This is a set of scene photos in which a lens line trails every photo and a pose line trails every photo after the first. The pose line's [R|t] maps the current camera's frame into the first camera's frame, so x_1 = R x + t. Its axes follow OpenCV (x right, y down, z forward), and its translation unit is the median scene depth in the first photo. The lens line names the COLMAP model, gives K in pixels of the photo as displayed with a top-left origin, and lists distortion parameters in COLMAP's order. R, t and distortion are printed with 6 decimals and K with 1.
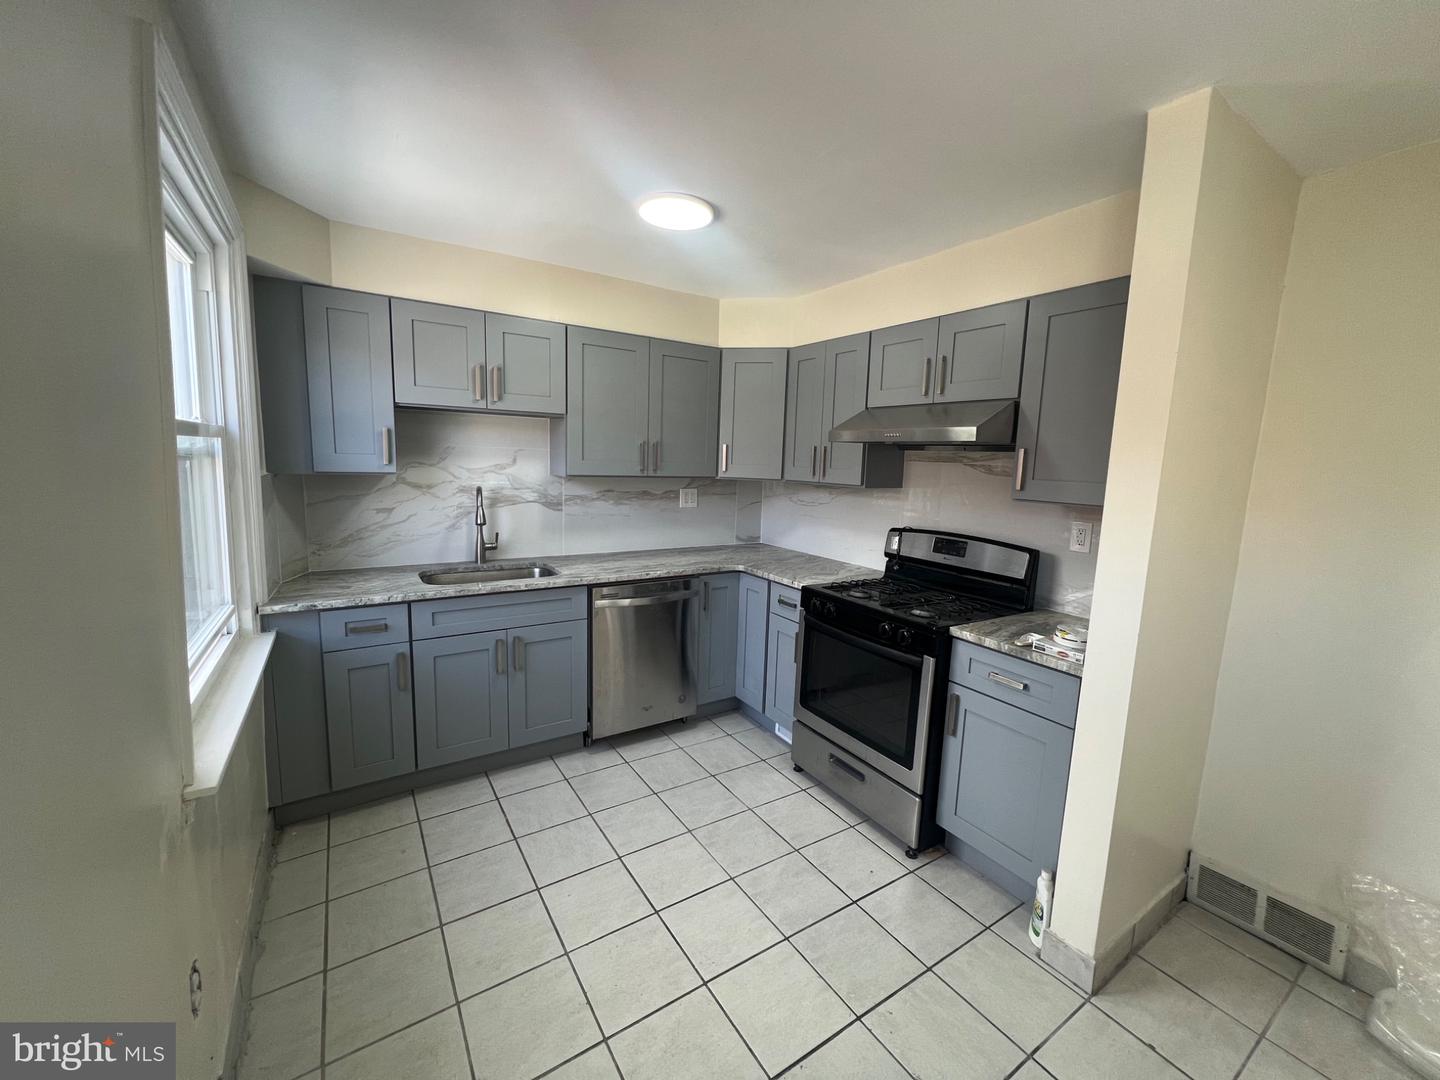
lens RADIAL K [[573.4, 0, 719.1], [0, 573.4, 536.7], [0, 0, 1]] dist [-0.002203, 0.000277]
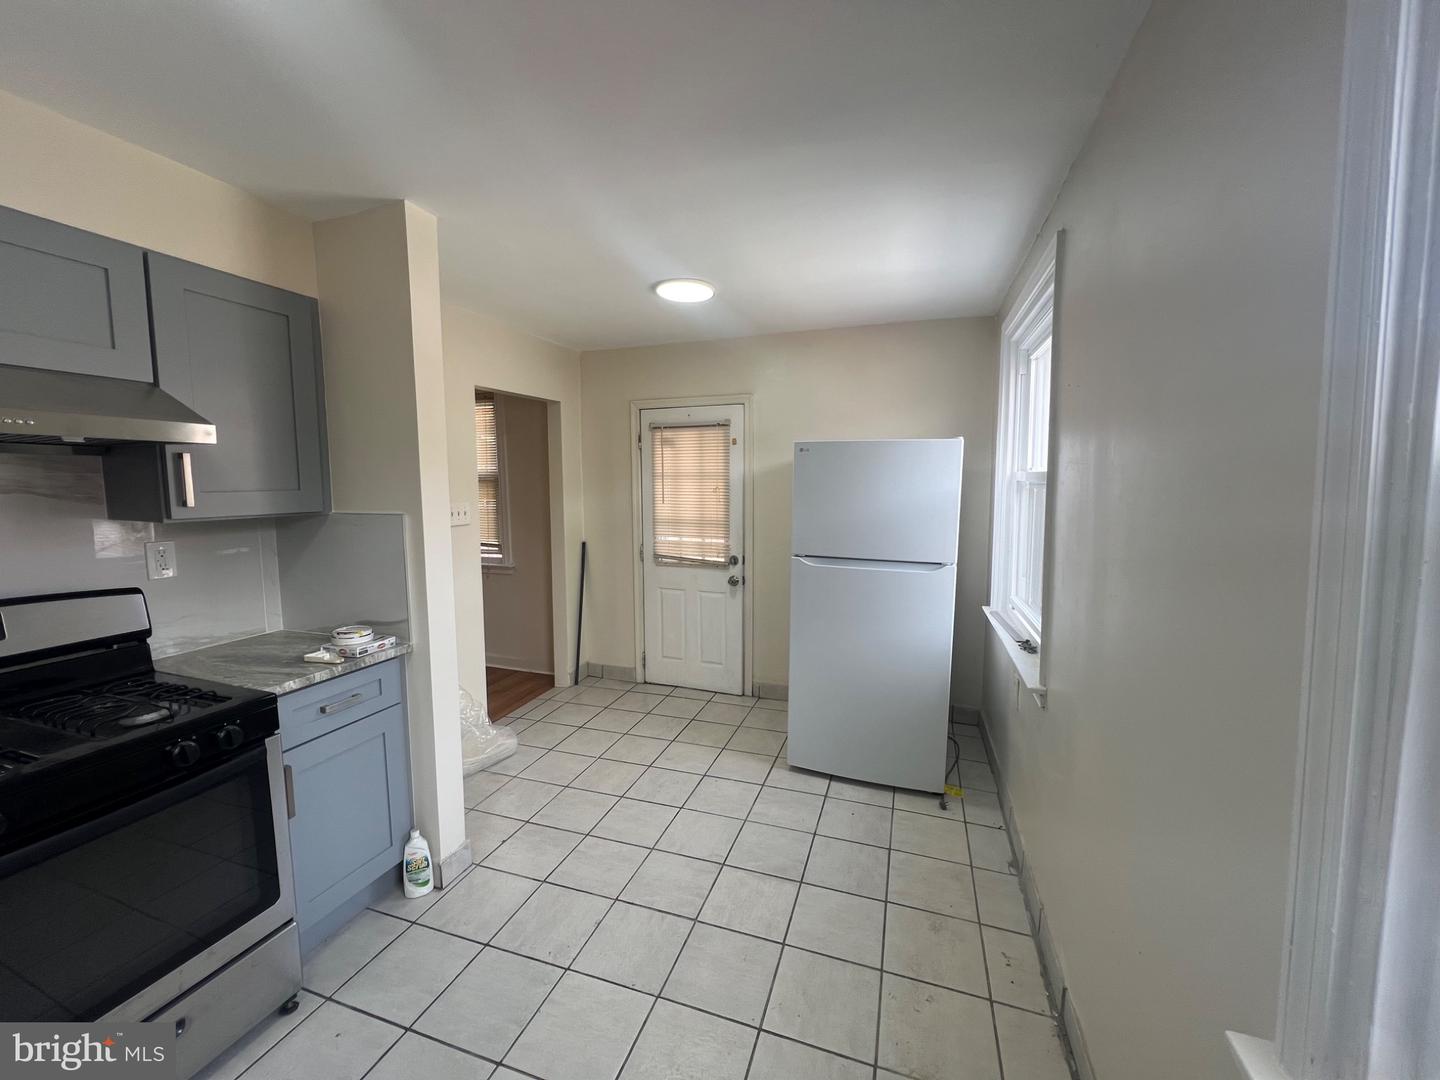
lens RADIAL K [[573.4, 0, 717.3], [0, 573.4, 532.4], [0, 0, 1]] dist [-0.002203, 0.000277]
pose [[-0.614811, -0.104561, 0.781712, -0.620023], [0.085418, 0.976514, 0.197799, -0.166573], [-0.784035, 0.188381, -0.591440, 1.082584]]
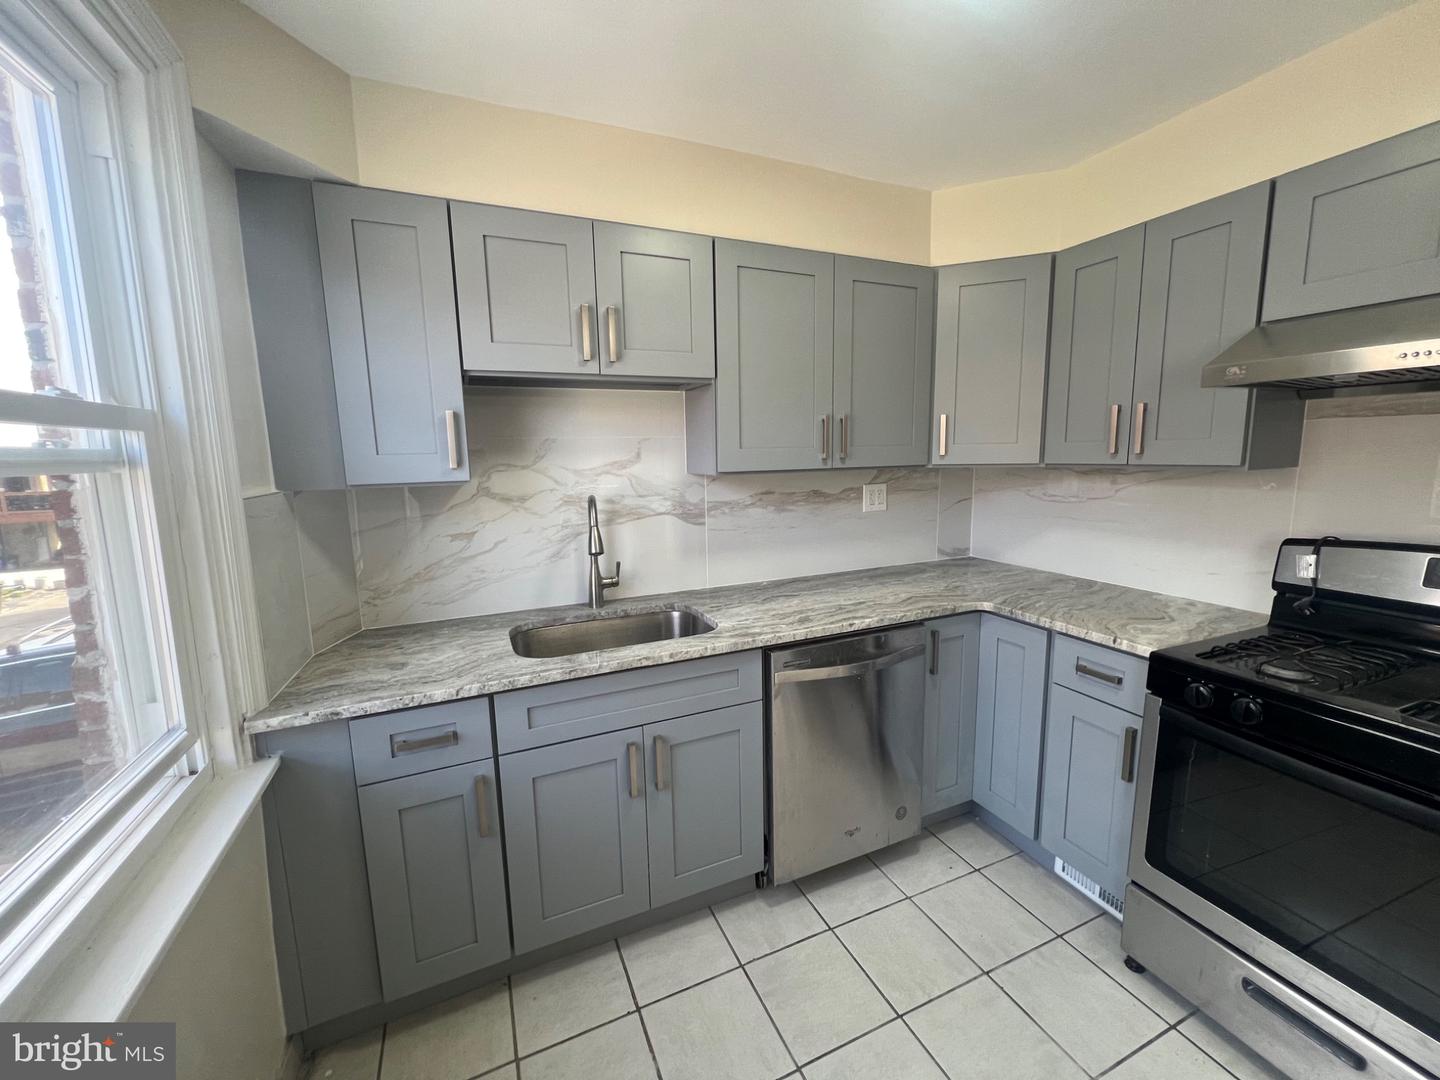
lens RADIAL K [[573.4, 0, 716.5], [0, 573.4, 534.8], [0, 0, 1]] dist [-0.002203, 0.000277]
pose [[0.984739, -0.029656, -0.171490, -0.163764], [0.030555, 0.999530, 0.002607, -0.039780], [0.171332, -0.007807, 0.985182, 0.370188]]
